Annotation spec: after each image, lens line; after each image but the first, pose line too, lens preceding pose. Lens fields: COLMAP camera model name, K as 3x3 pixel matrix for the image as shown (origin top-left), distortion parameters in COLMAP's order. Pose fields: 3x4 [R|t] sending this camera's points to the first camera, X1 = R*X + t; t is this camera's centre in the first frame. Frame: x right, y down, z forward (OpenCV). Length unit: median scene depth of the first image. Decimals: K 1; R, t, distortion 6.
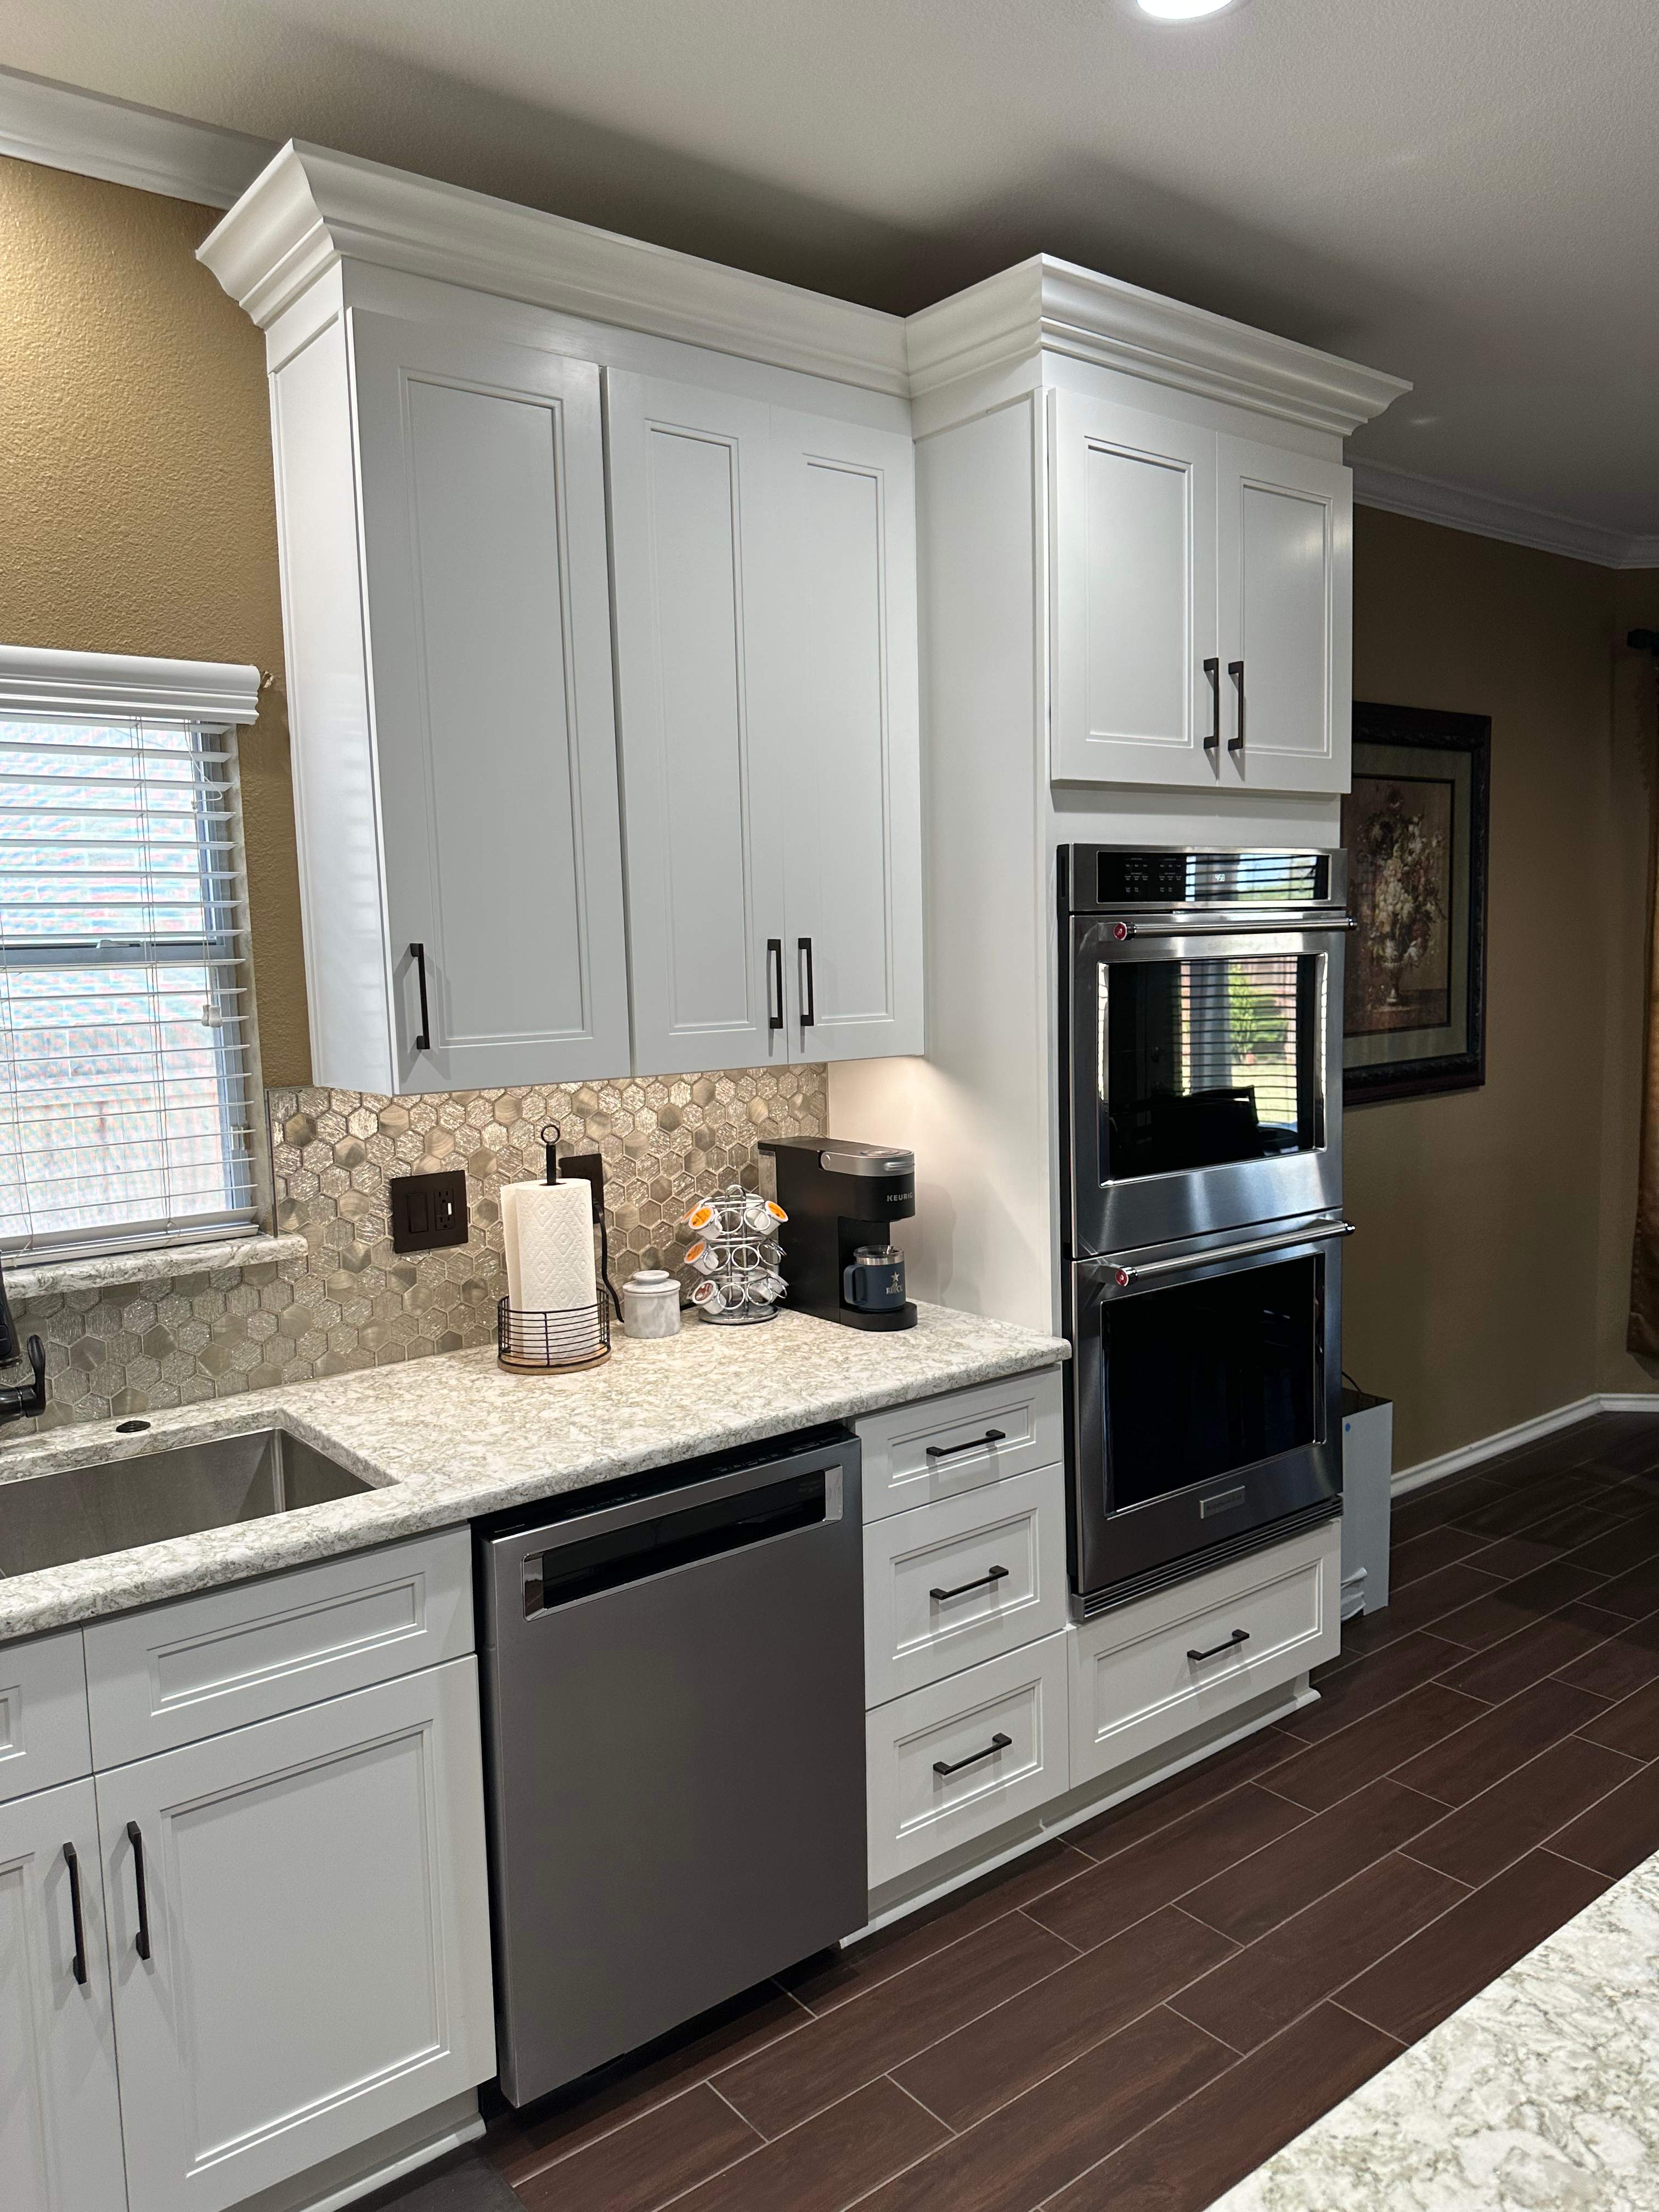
lens RADIAL K [[1554.2, 0, 829.5], [0, 1554.2, 1106.0], [0, 0, 1]] dist [0.136769, -0.244943]
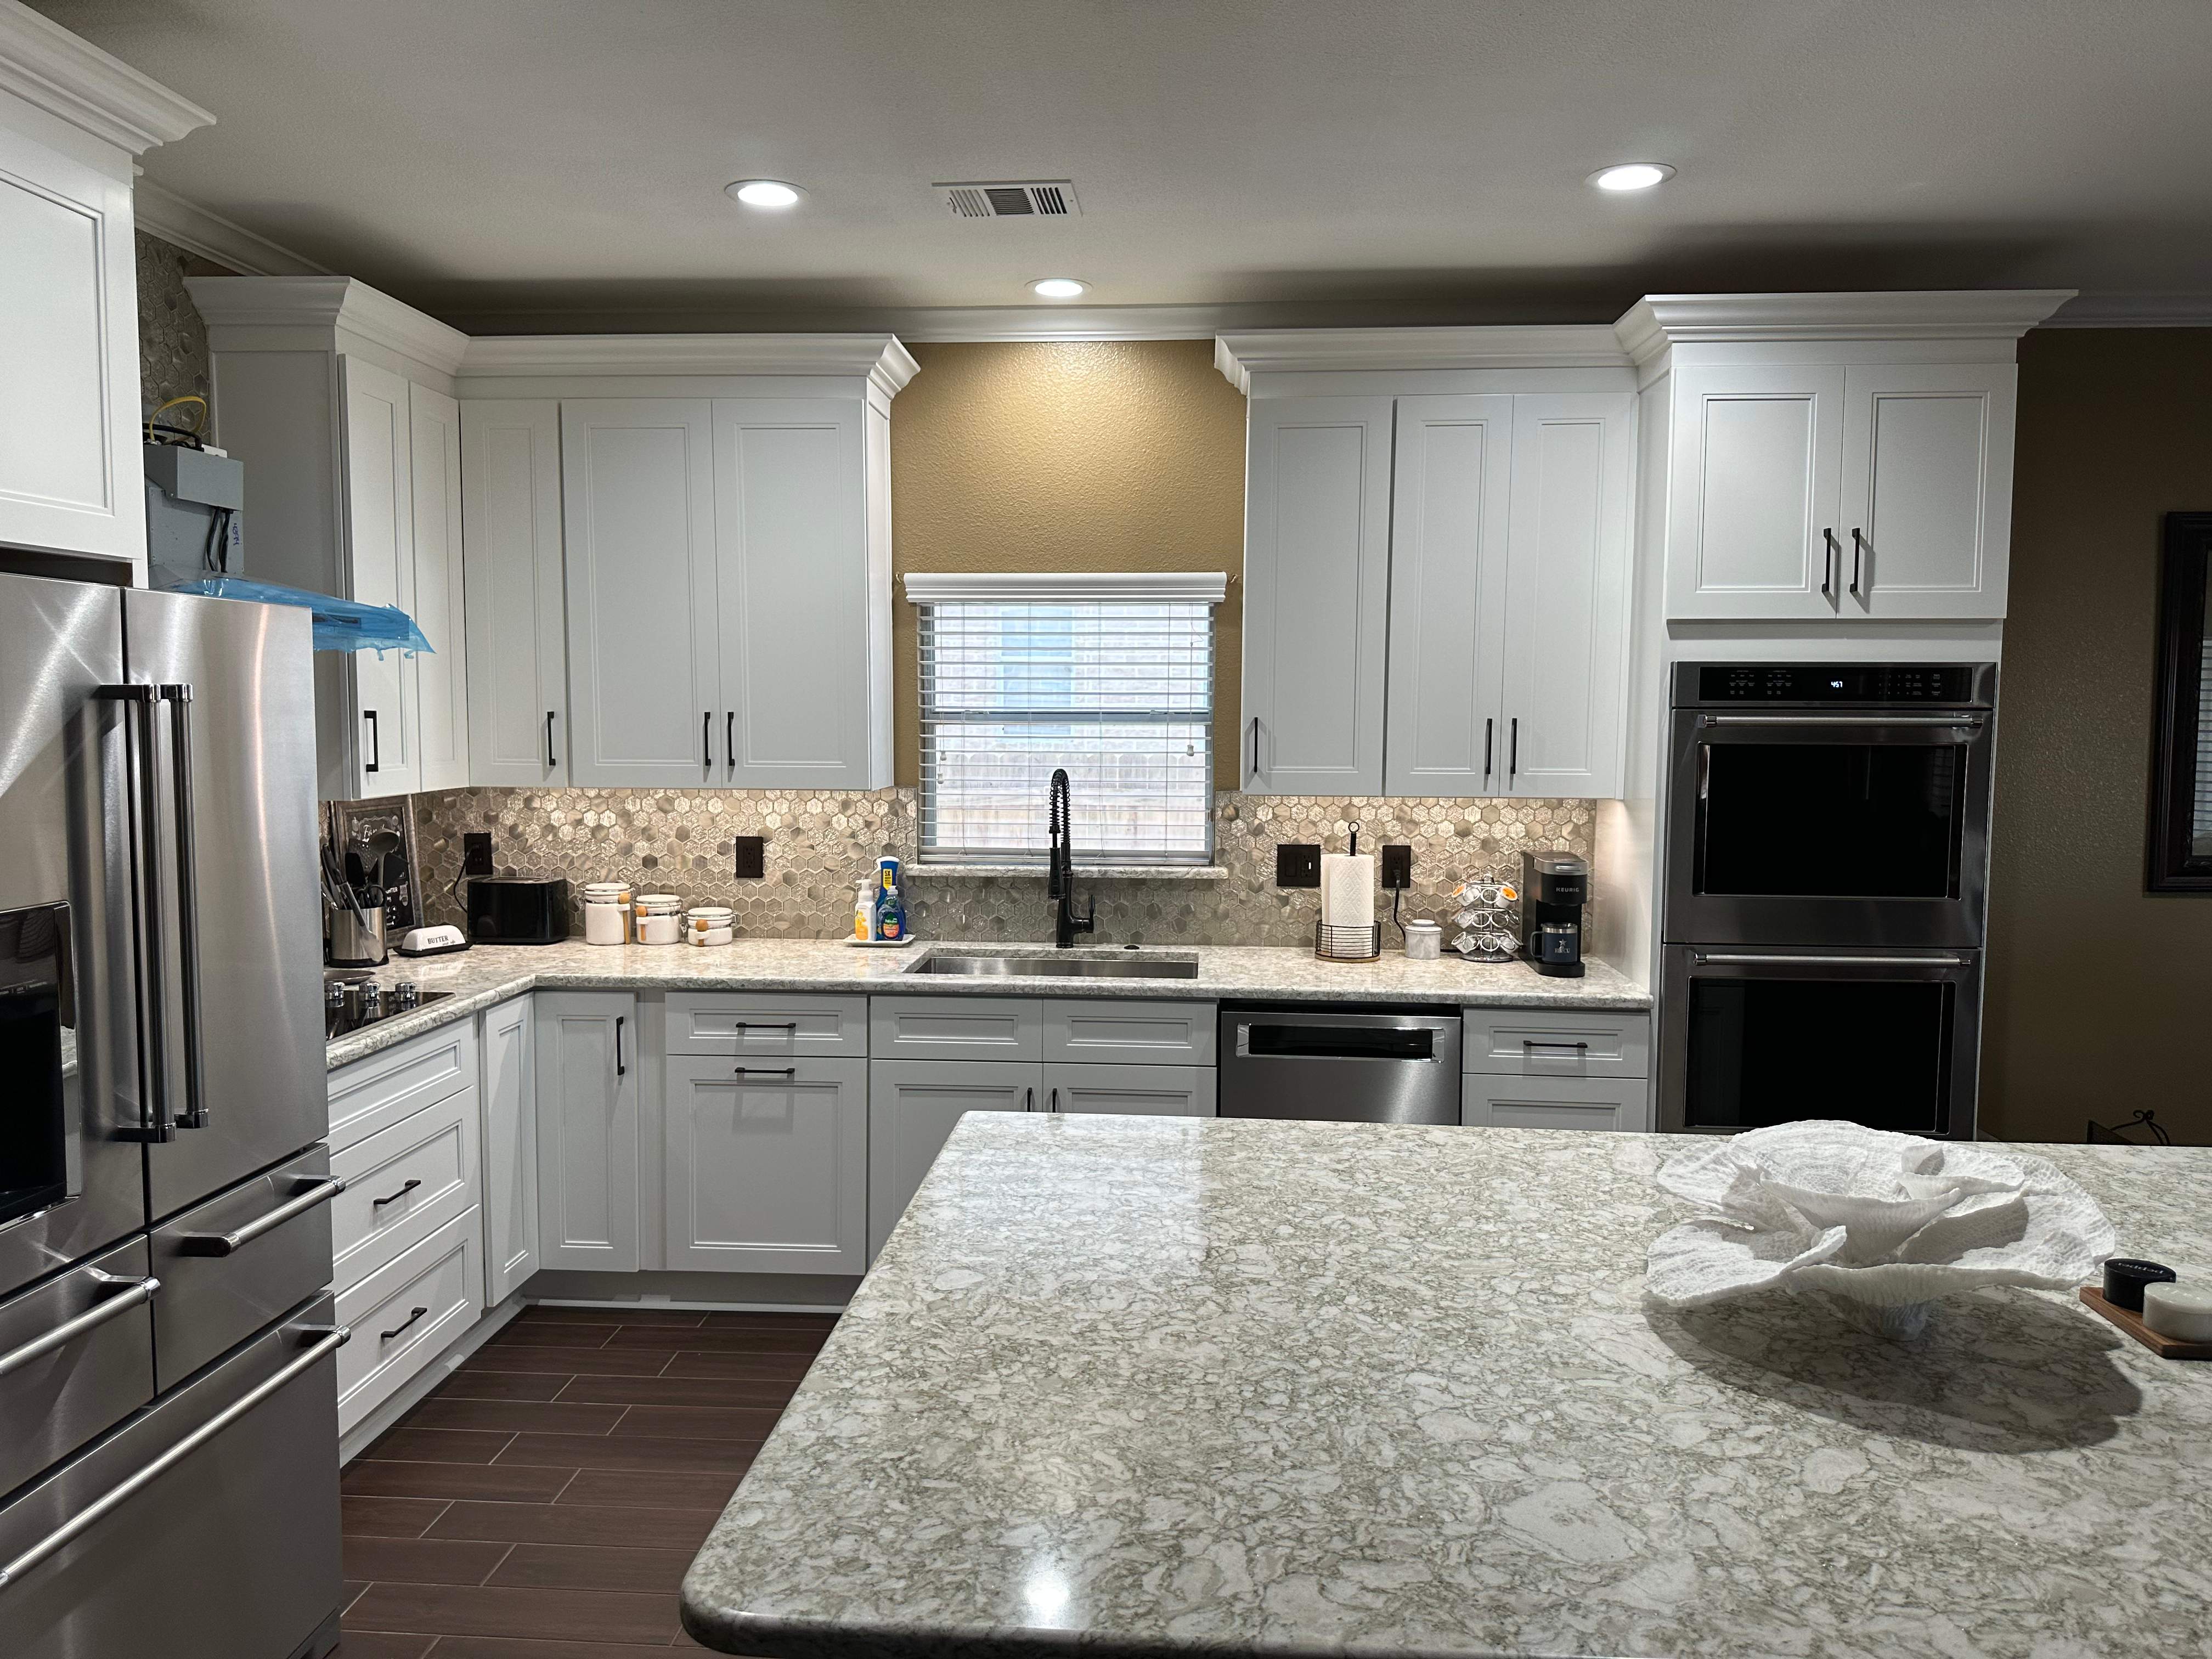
lens RADIAL K [[1554.2, 0, 1106.0], [0, 1554.2, 829.5], [0, 0, 1]] dist [0.136769, -0.244943]
pose [[0.740170, 0.082908, -0.667289, 0.807460], [-0.092755, 0.995472, 0.020799, 0.010280], [0.665992, 0.046500, 0.744508, -0.495713]]
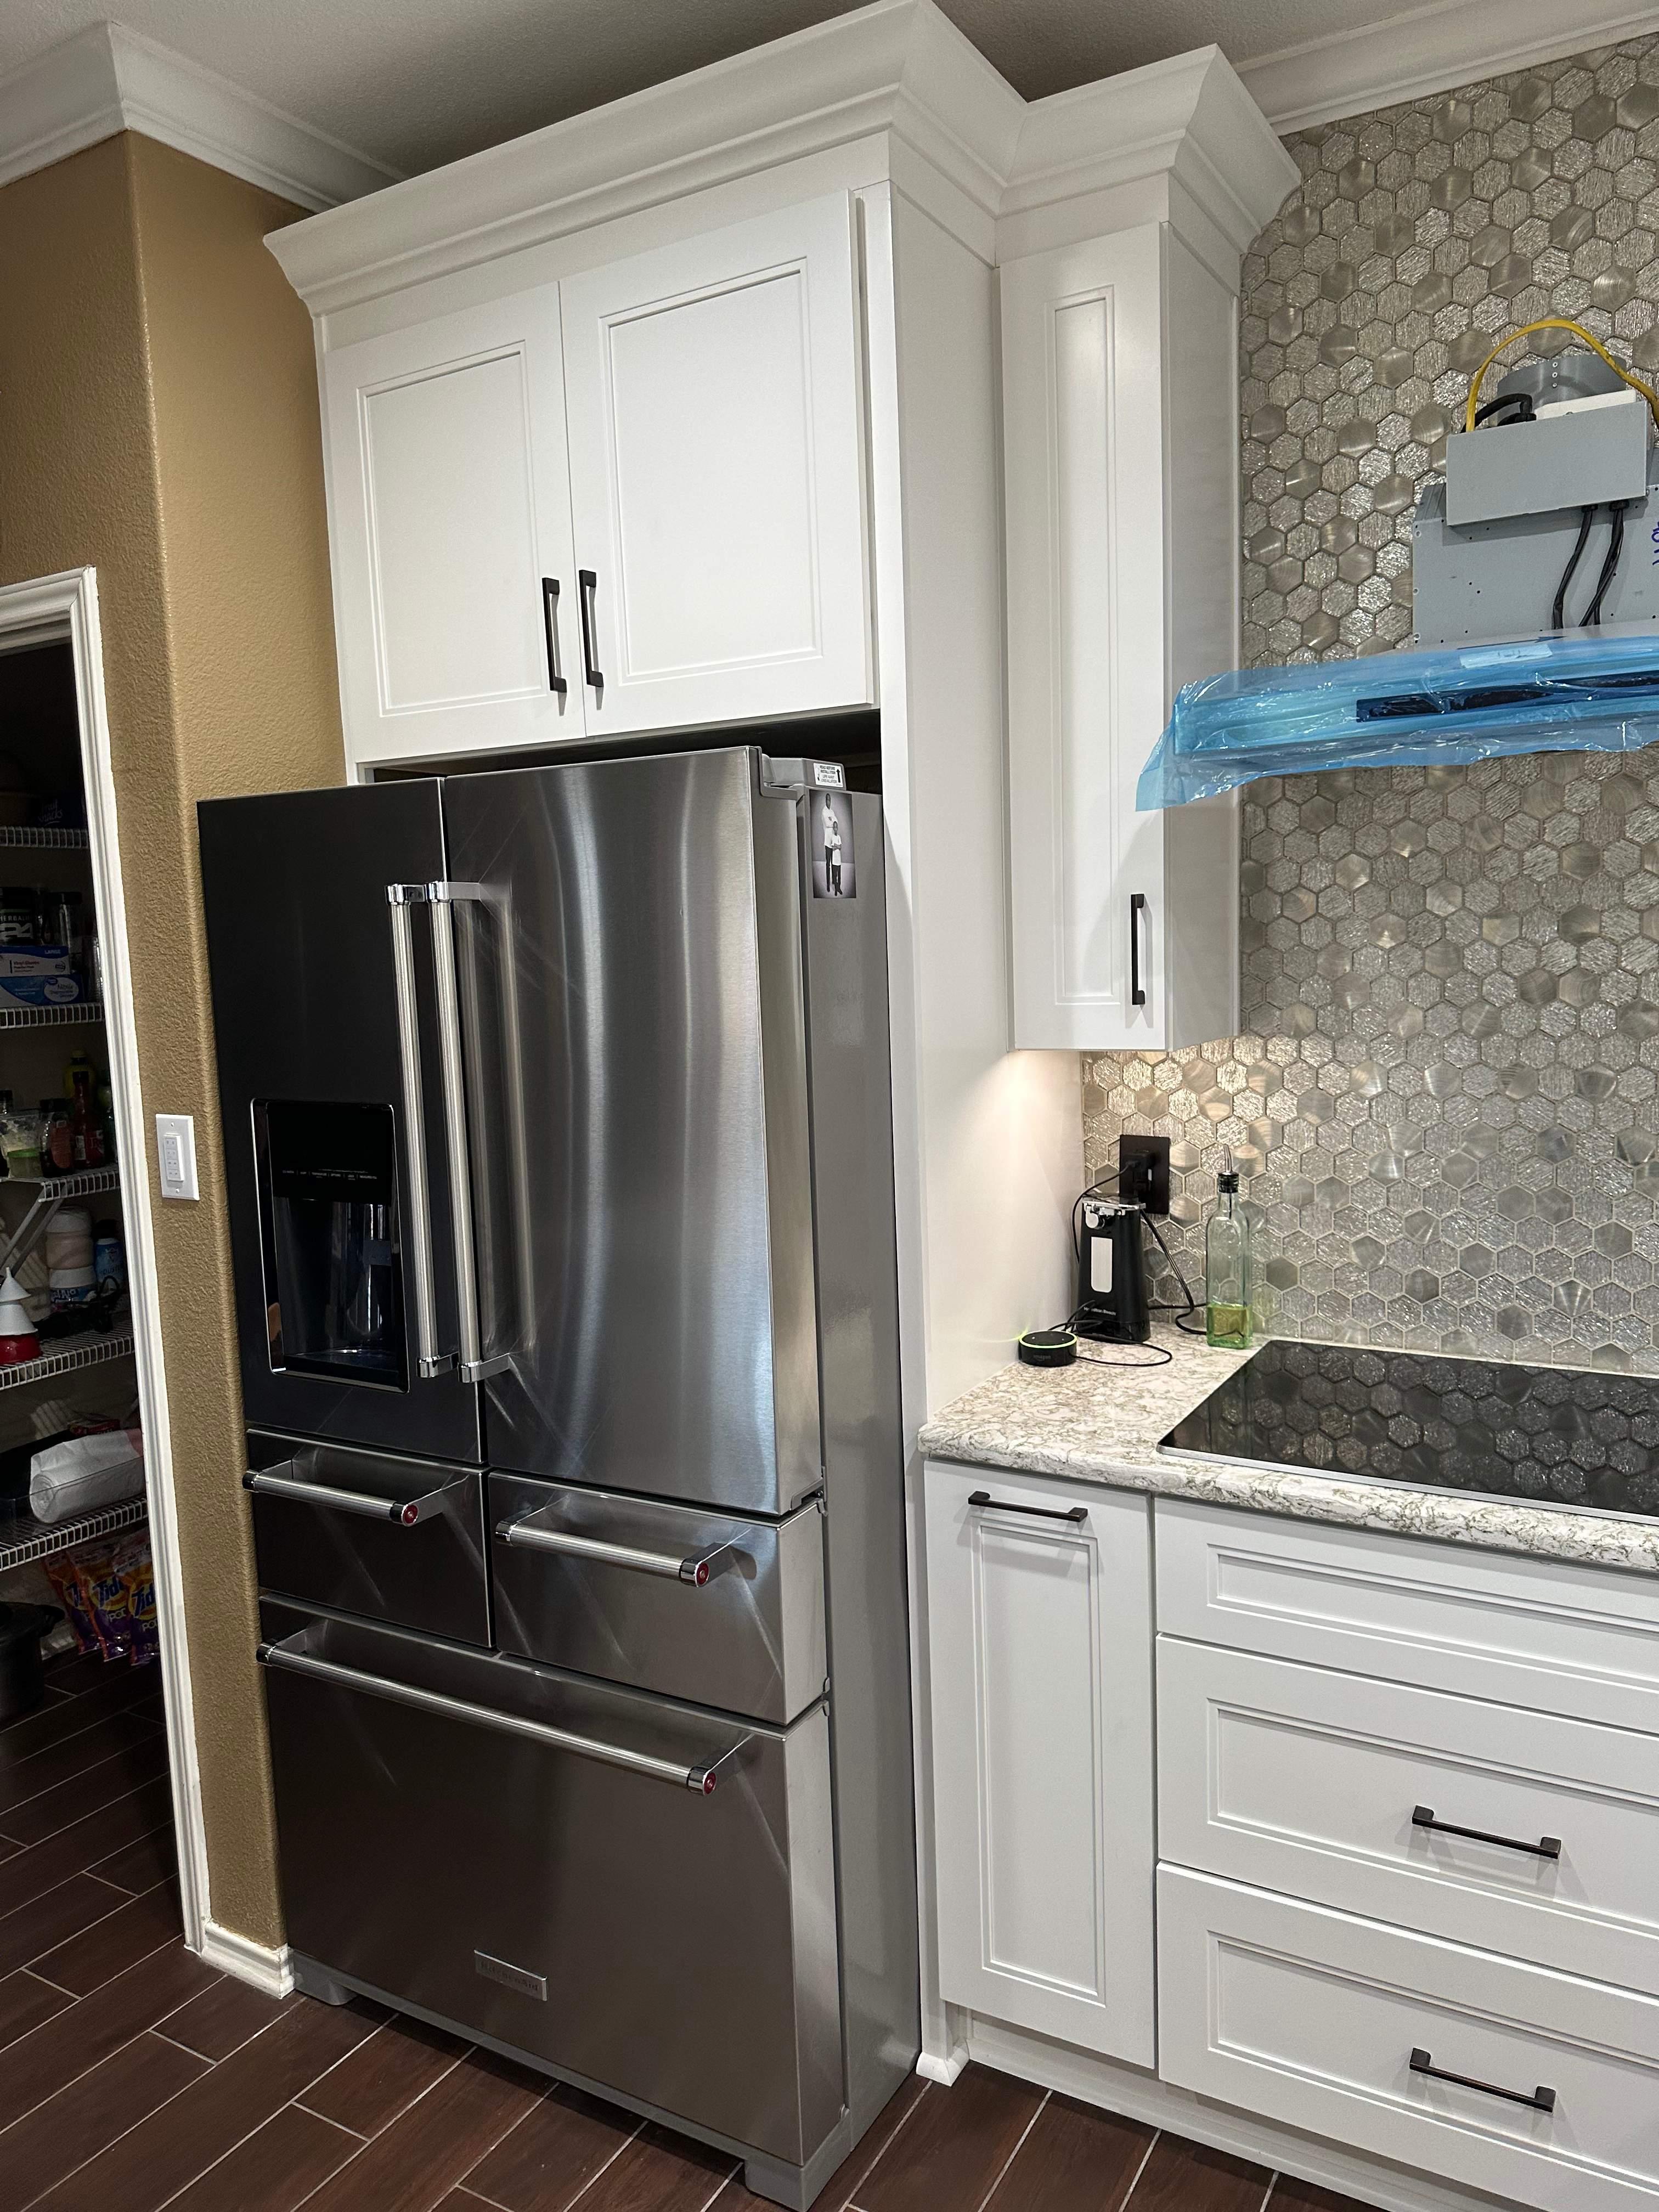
lens RADIAL K [[1554.2, 0, 829.5], [0, 1554.2, 1106.0], [0, 0, 1]] dist [0.136769, -0.244943]
pose [[-0.928807, 0.098635, -0.357194, -0.073979], [0.022028, 0.976916, 0.212484, -0.057397], [0.369907, 0.189488, -0.909540, 0.621794]]
